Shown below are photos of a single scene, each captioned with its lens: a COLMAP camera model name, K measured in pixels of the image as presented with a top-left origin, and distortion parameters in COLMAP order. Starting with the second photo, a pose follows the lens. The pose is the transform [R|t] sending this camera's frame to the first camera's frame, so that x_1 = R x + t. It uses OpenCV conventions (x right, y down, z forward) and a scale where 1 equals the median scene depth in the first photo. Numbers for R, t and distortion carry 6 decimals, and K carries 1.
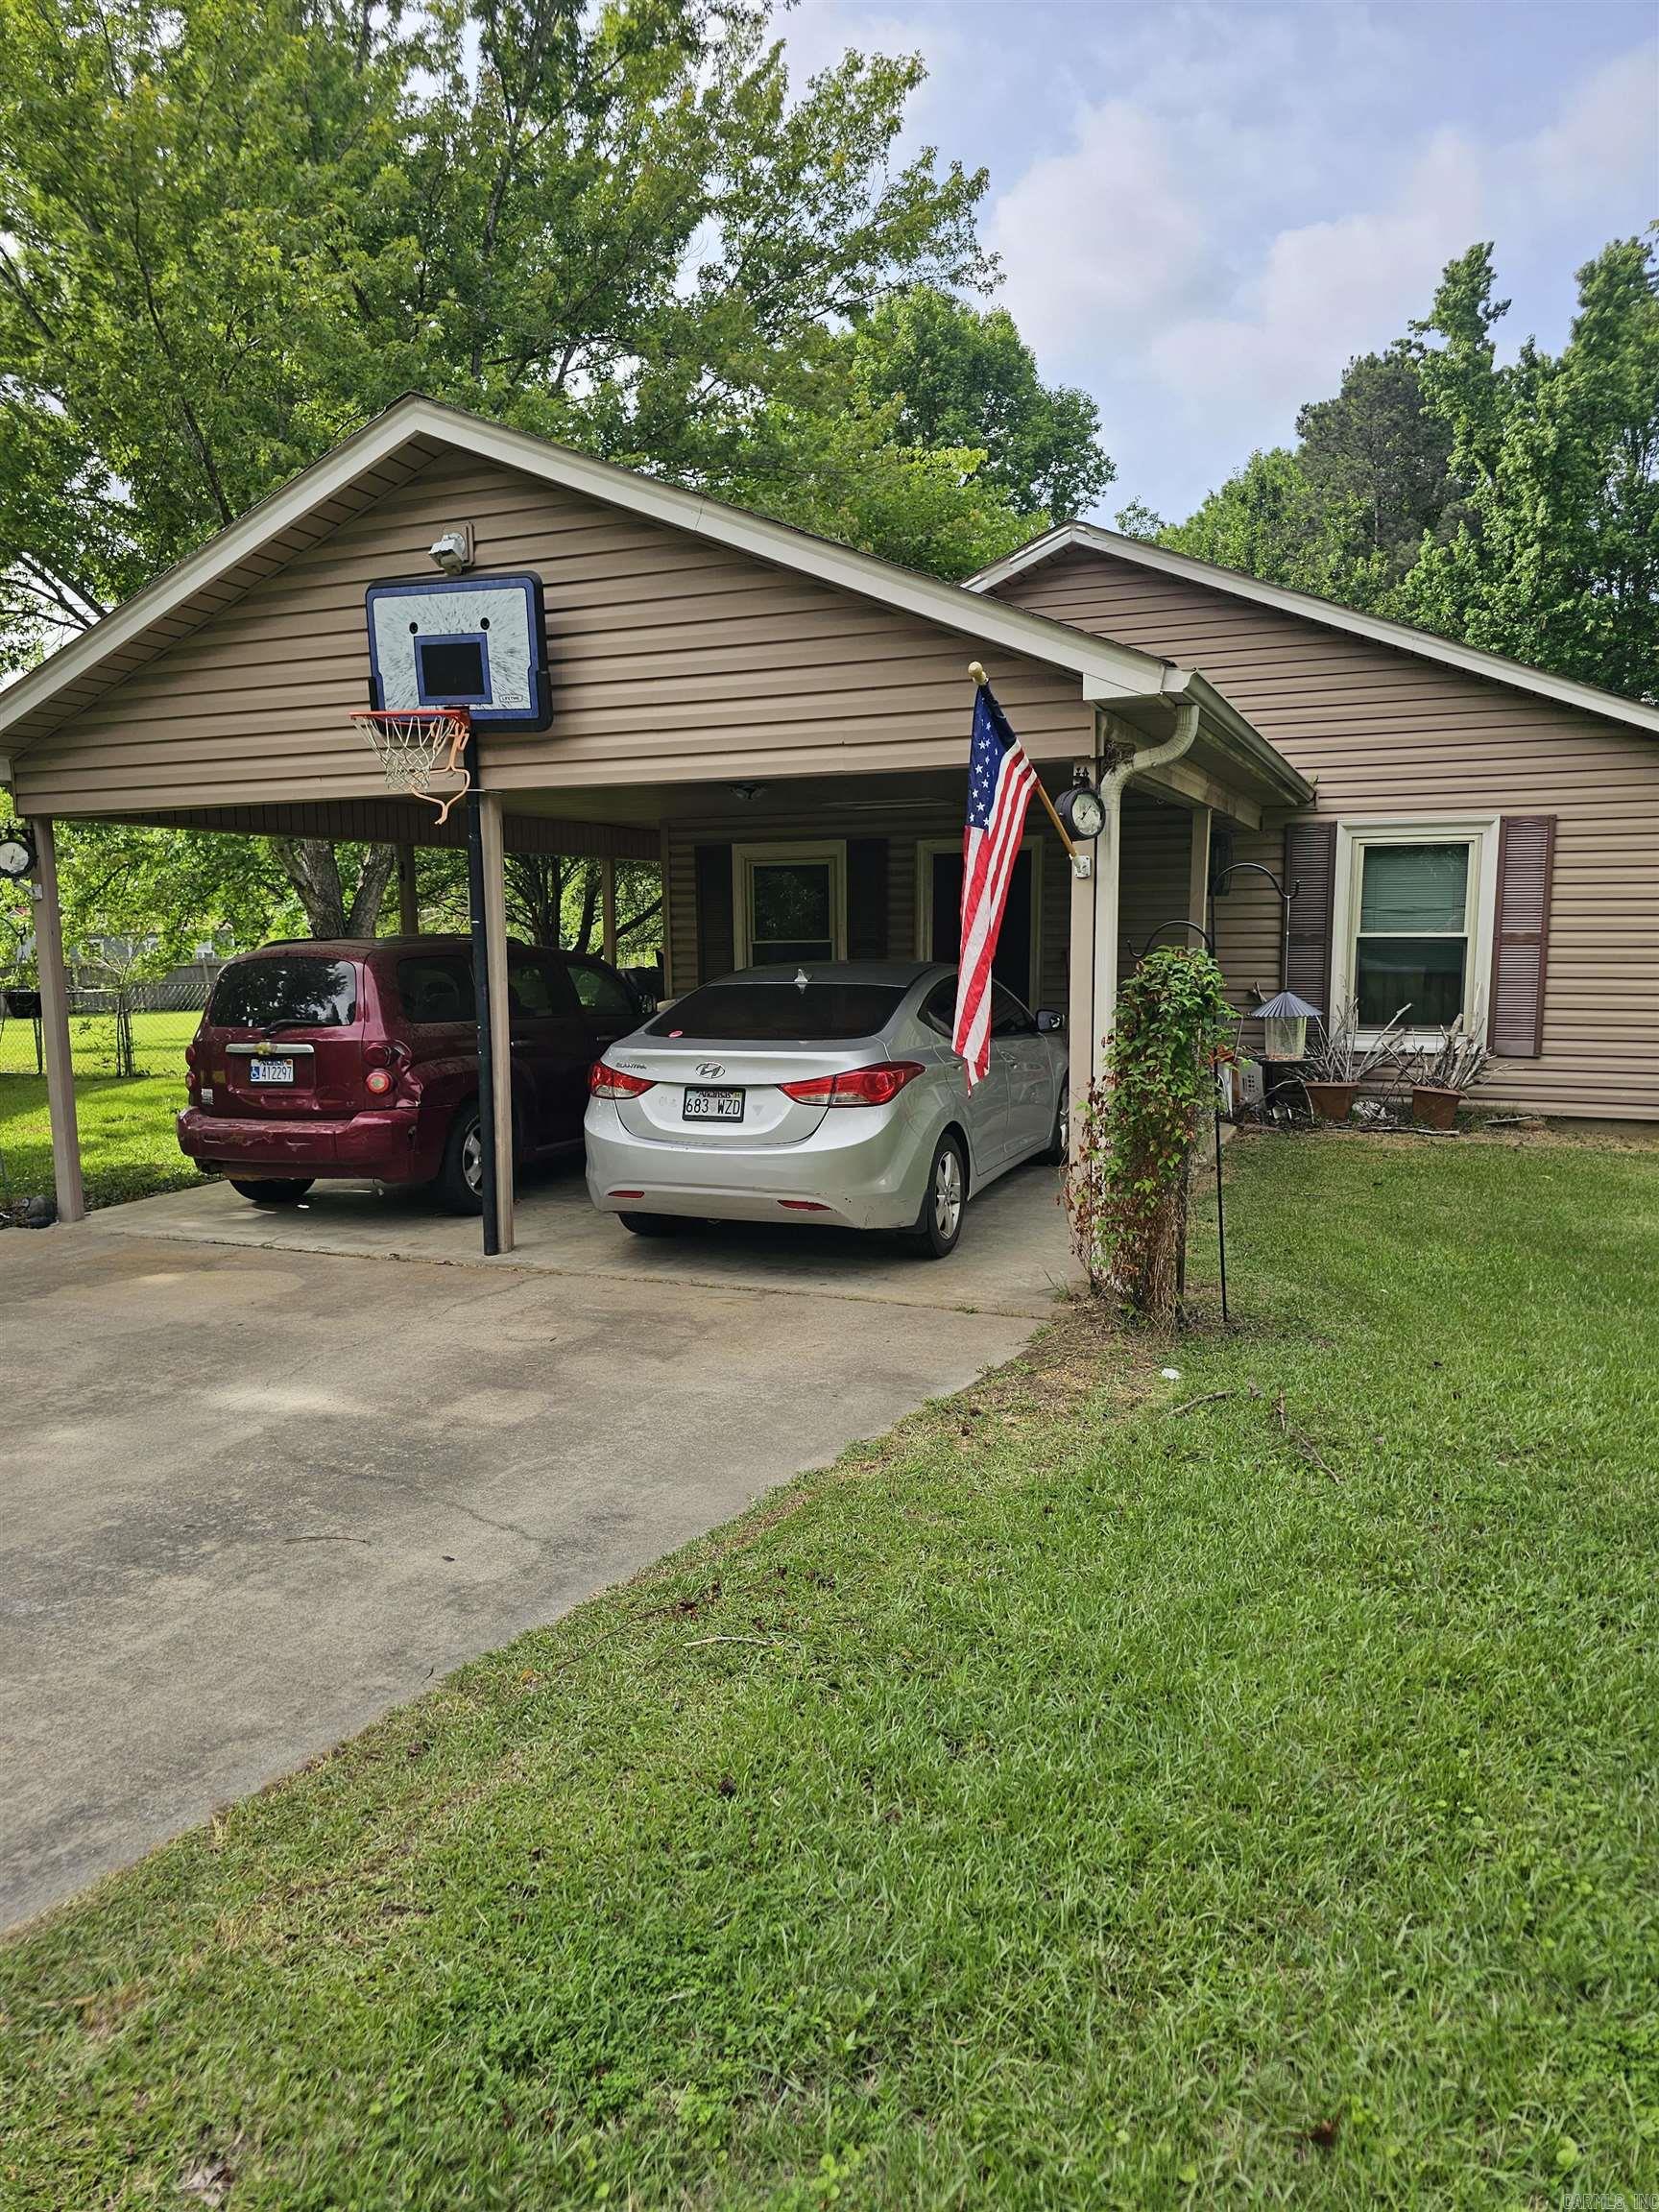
lens RADIAL K [[1480.7, 0, 825.4], [0, 1480.7, 1106.7], [0, 0, 1]] dist [0.042582, -0.006048]
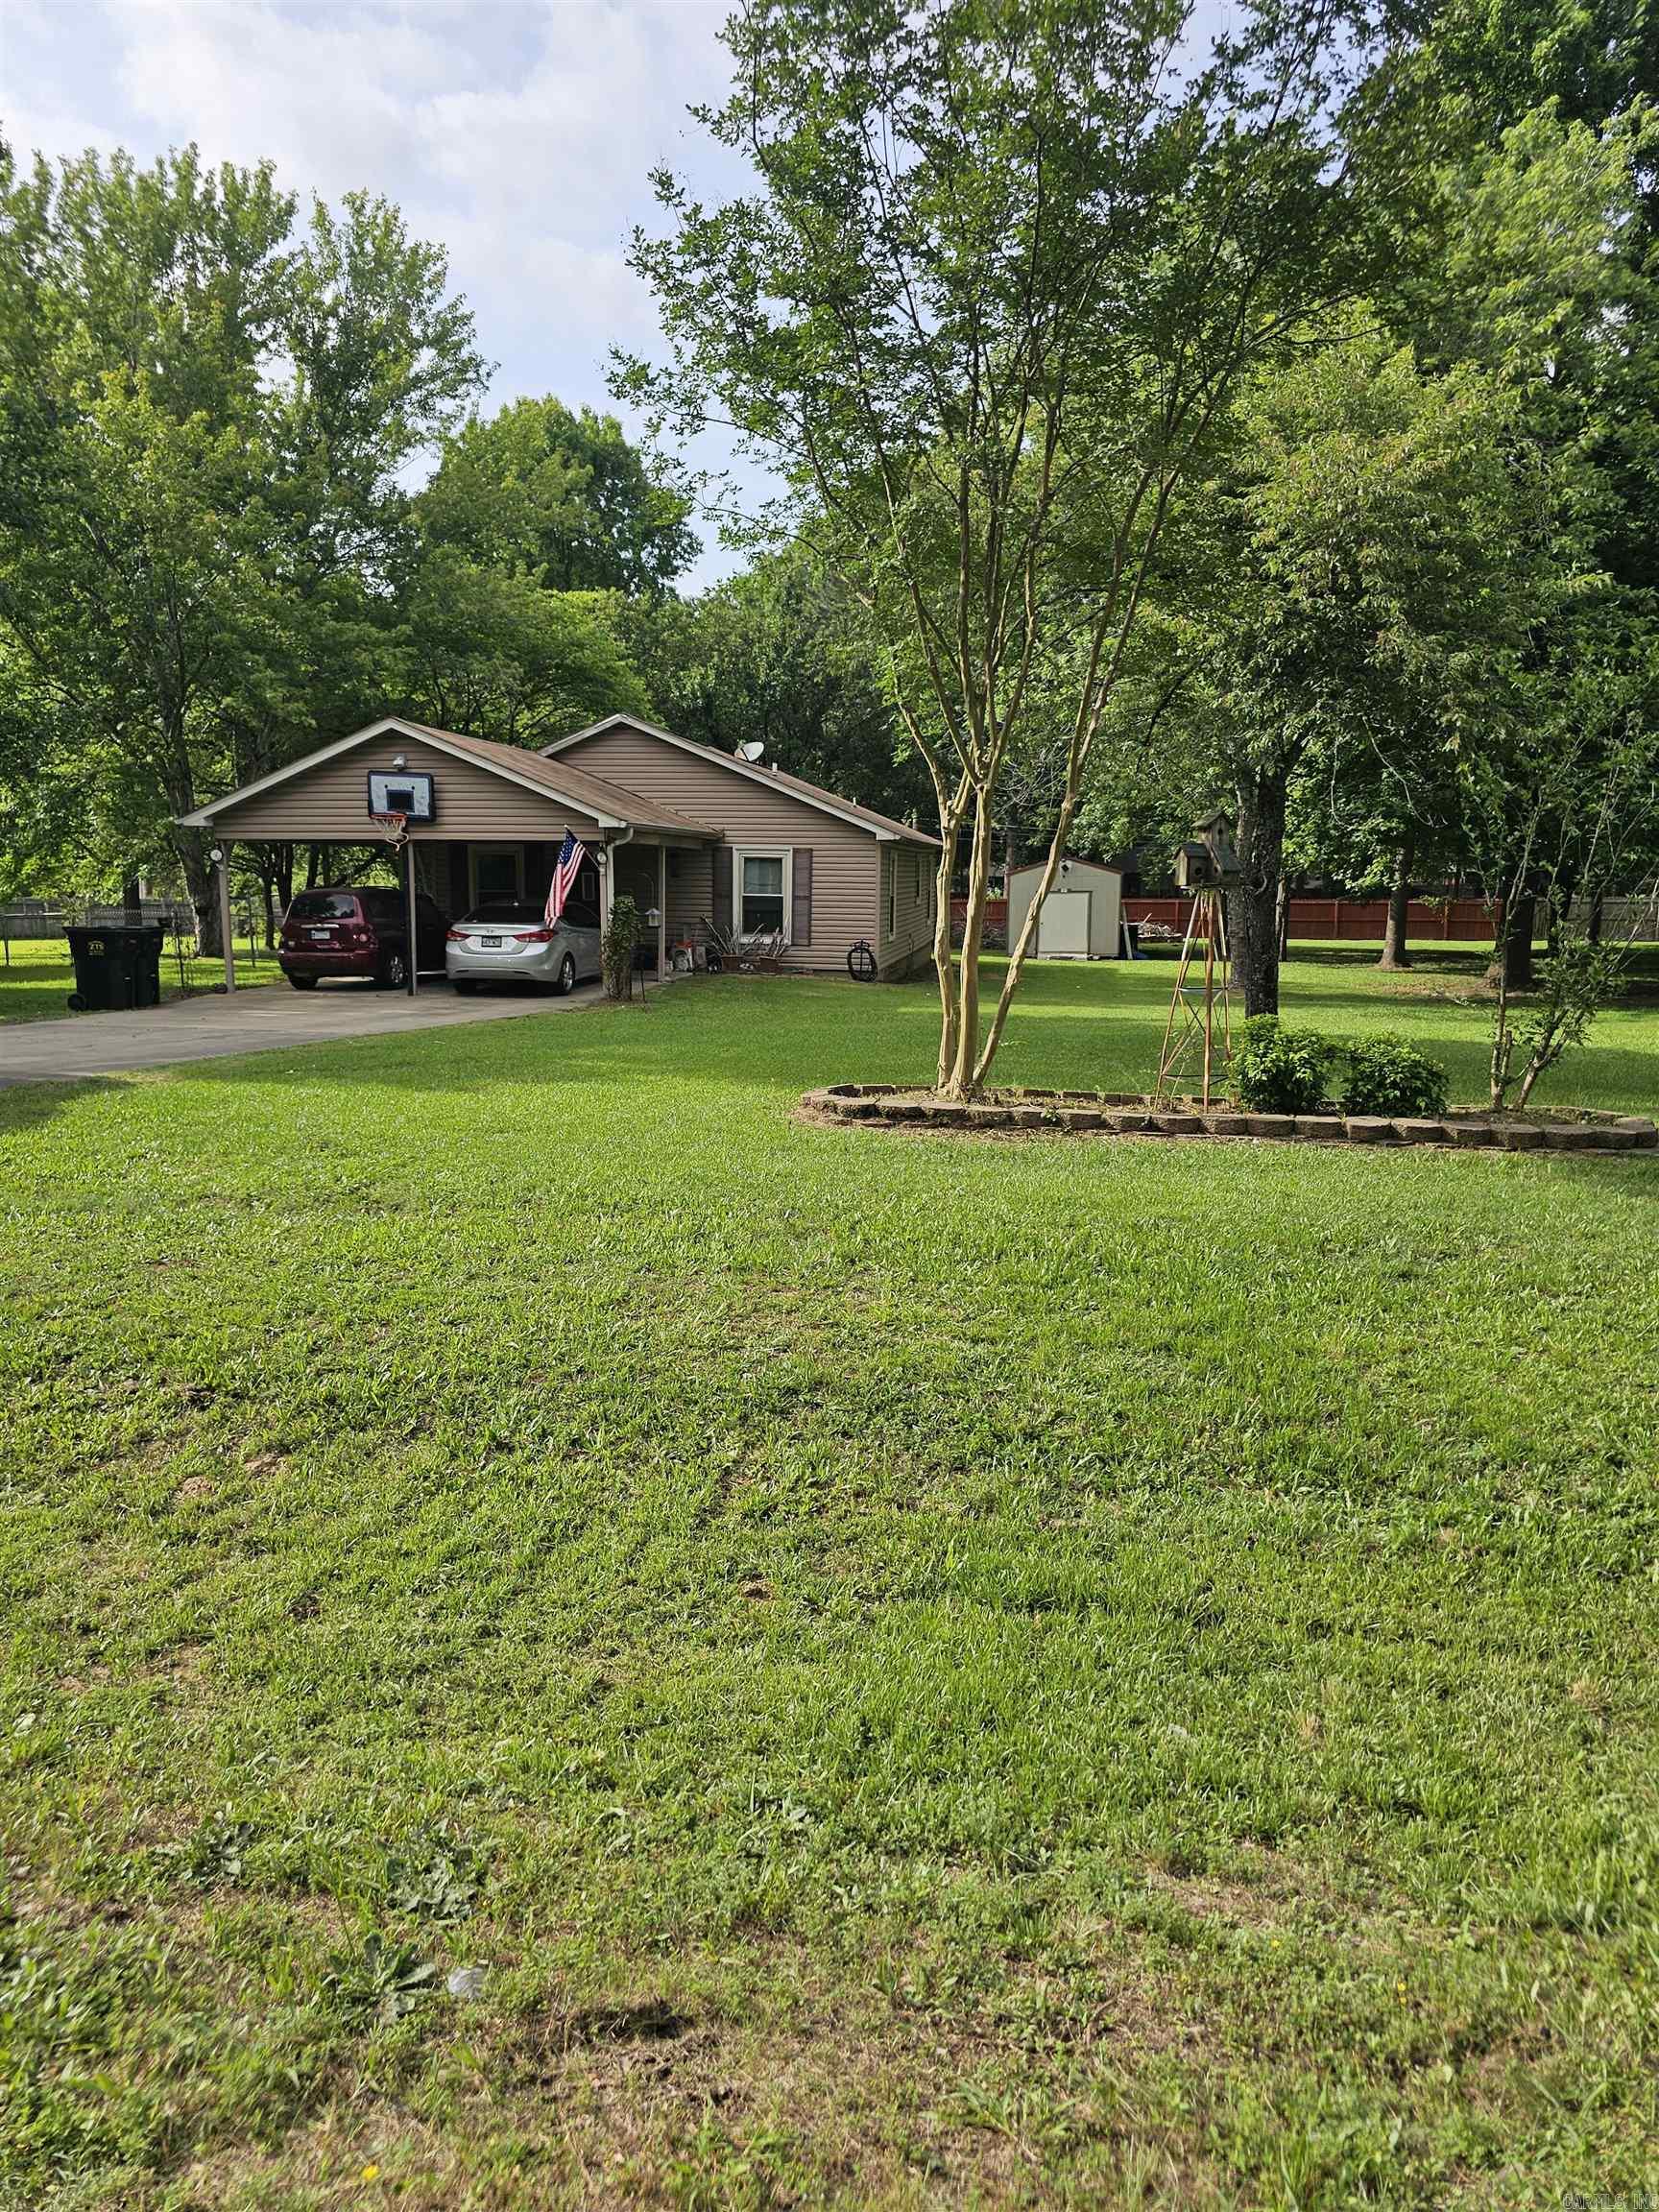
lens RADIAL K [[1480.7, 0, 826.6], [0, 1480.7, 1122.0], [0, 0, 1]] dist [0.042582, -0.006048]
pose [[0.972432, -0.016649, 0.232592, -0.116841], [0.007751, 0.999204, 0.039120, 0.252810], [-0.233058, -0.036238, 0.971787, -2.178357]]
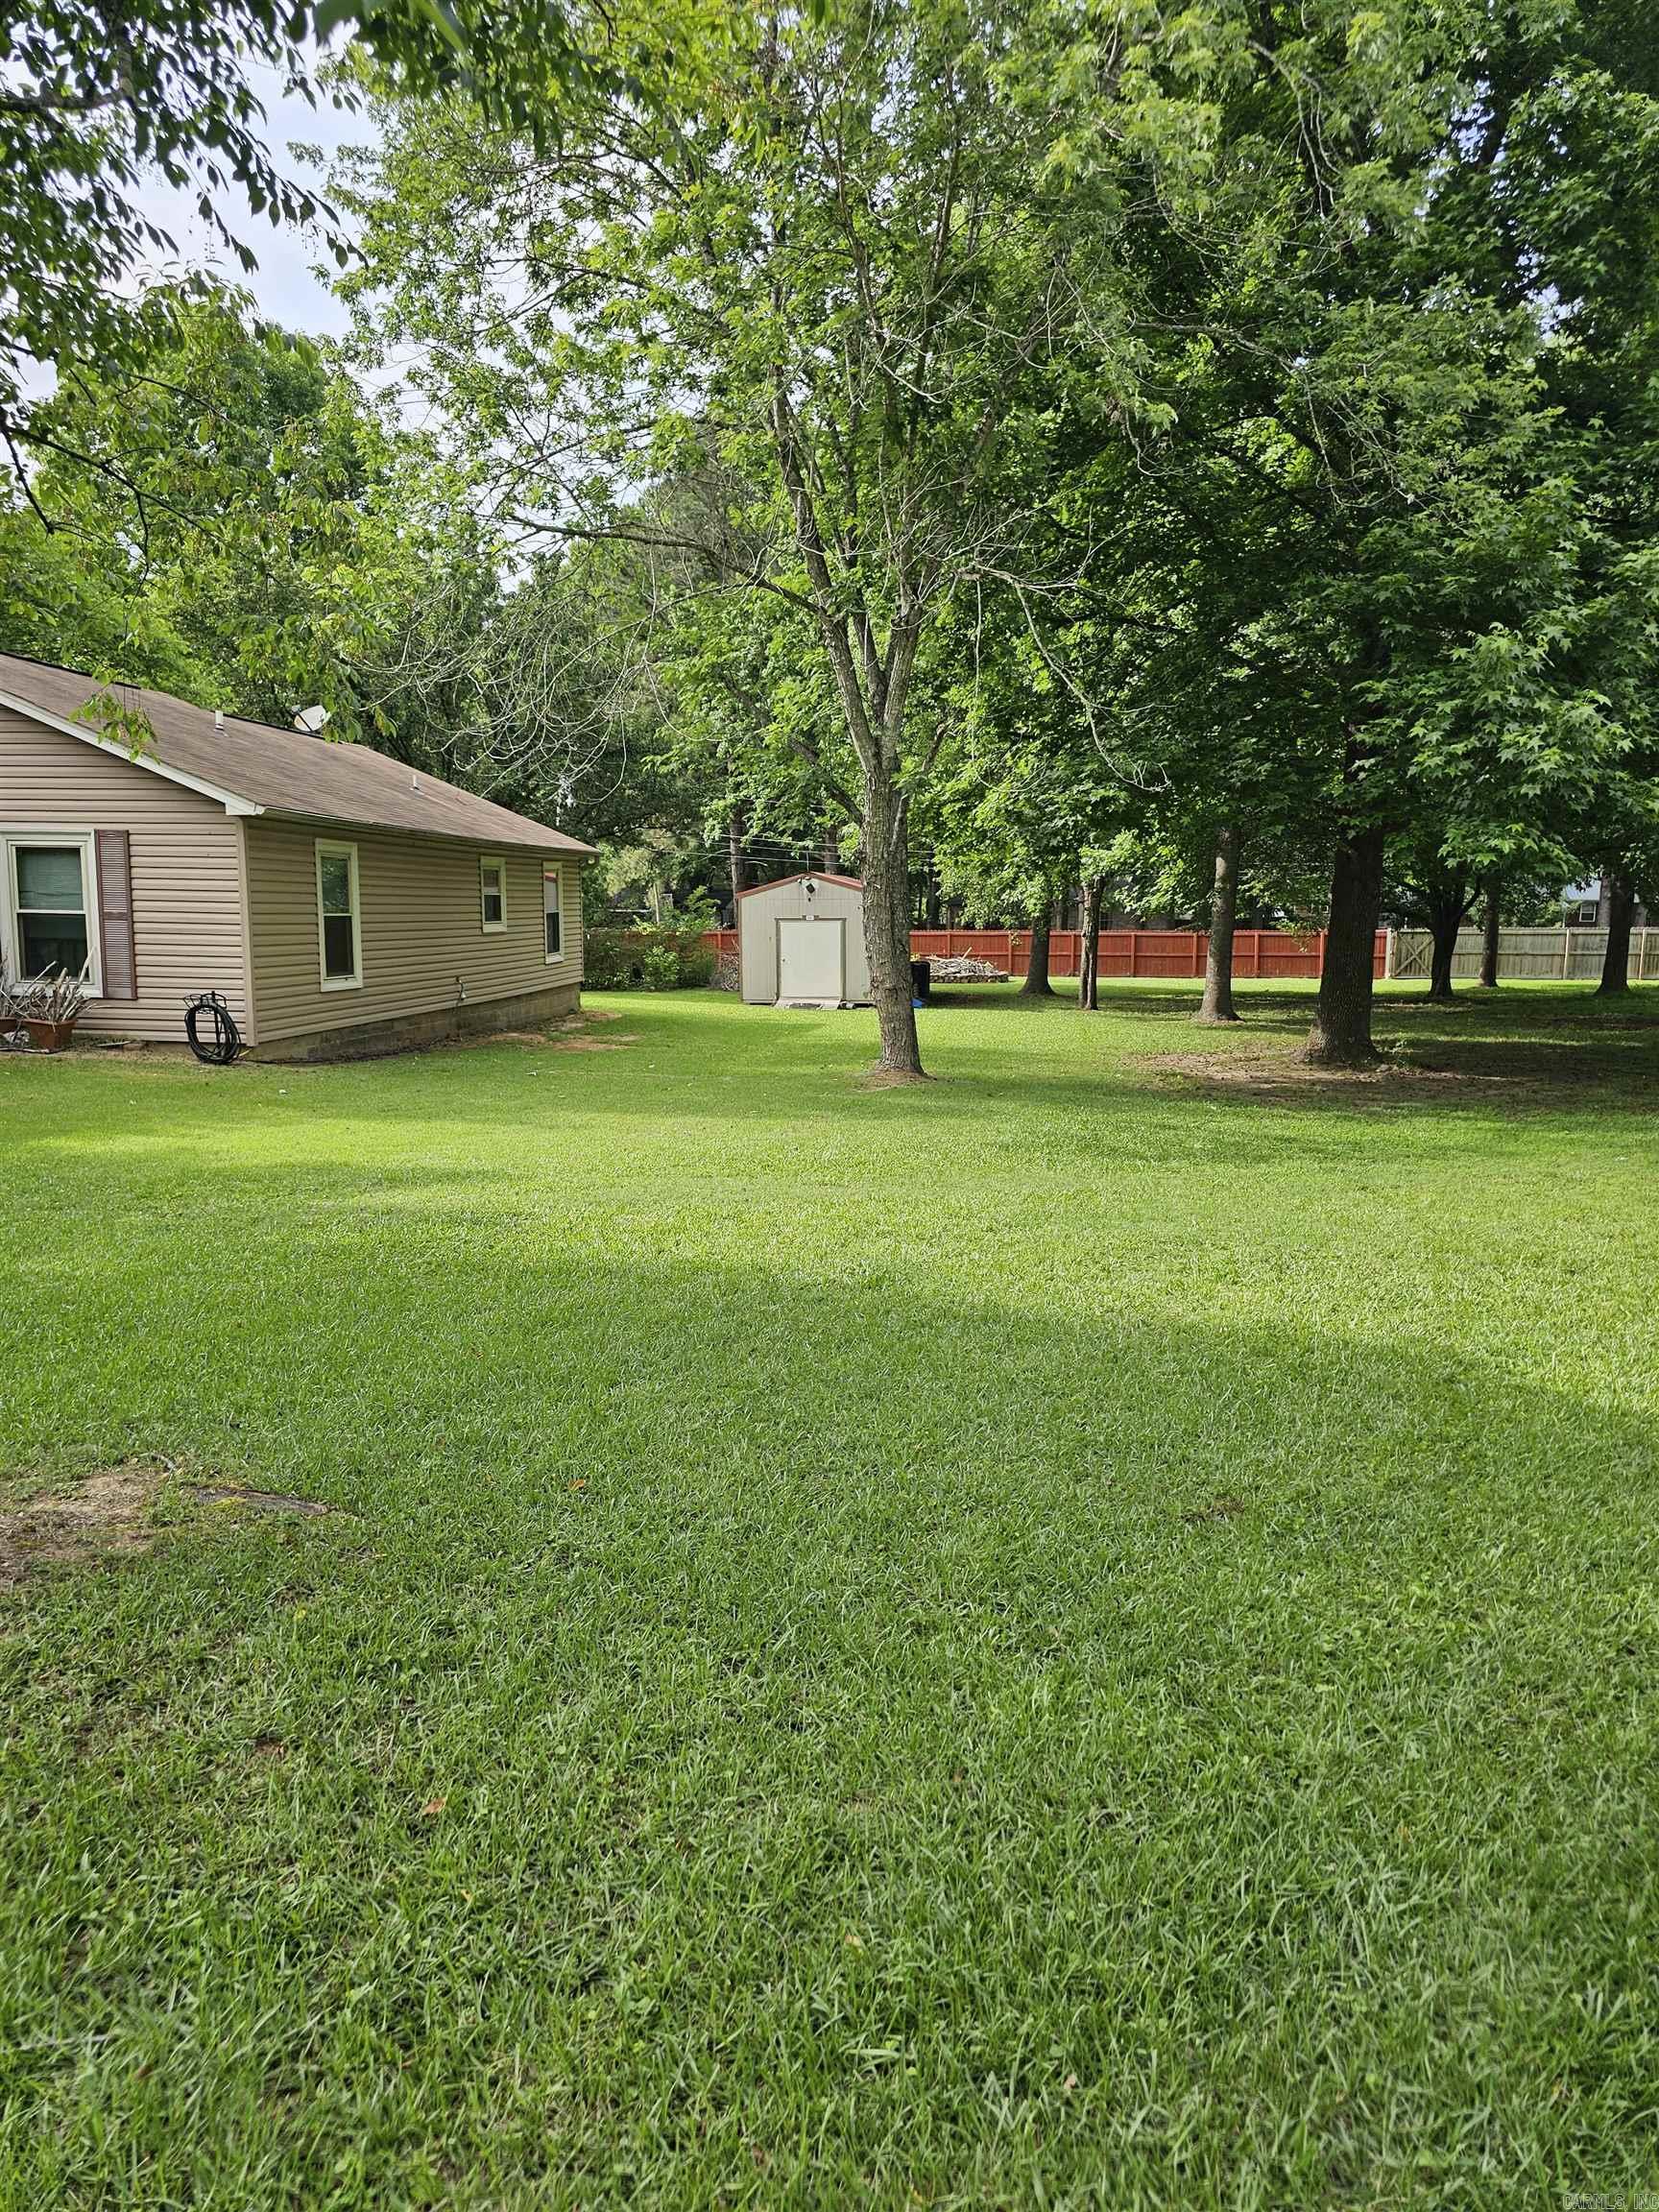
lens RADIAL K [[1480.7, 0, 833.0], [0, 1480.7, 1113.5], [0, 0, 1]] dist [0.042582, -0.006048]
pose [[0.955737, -0.018007, 0.293670, 1.060346], [0.015395, 0.999819, 0.011203, 0.108043], [-0.293818, -0.006186, 0.955841, -0.865269]]
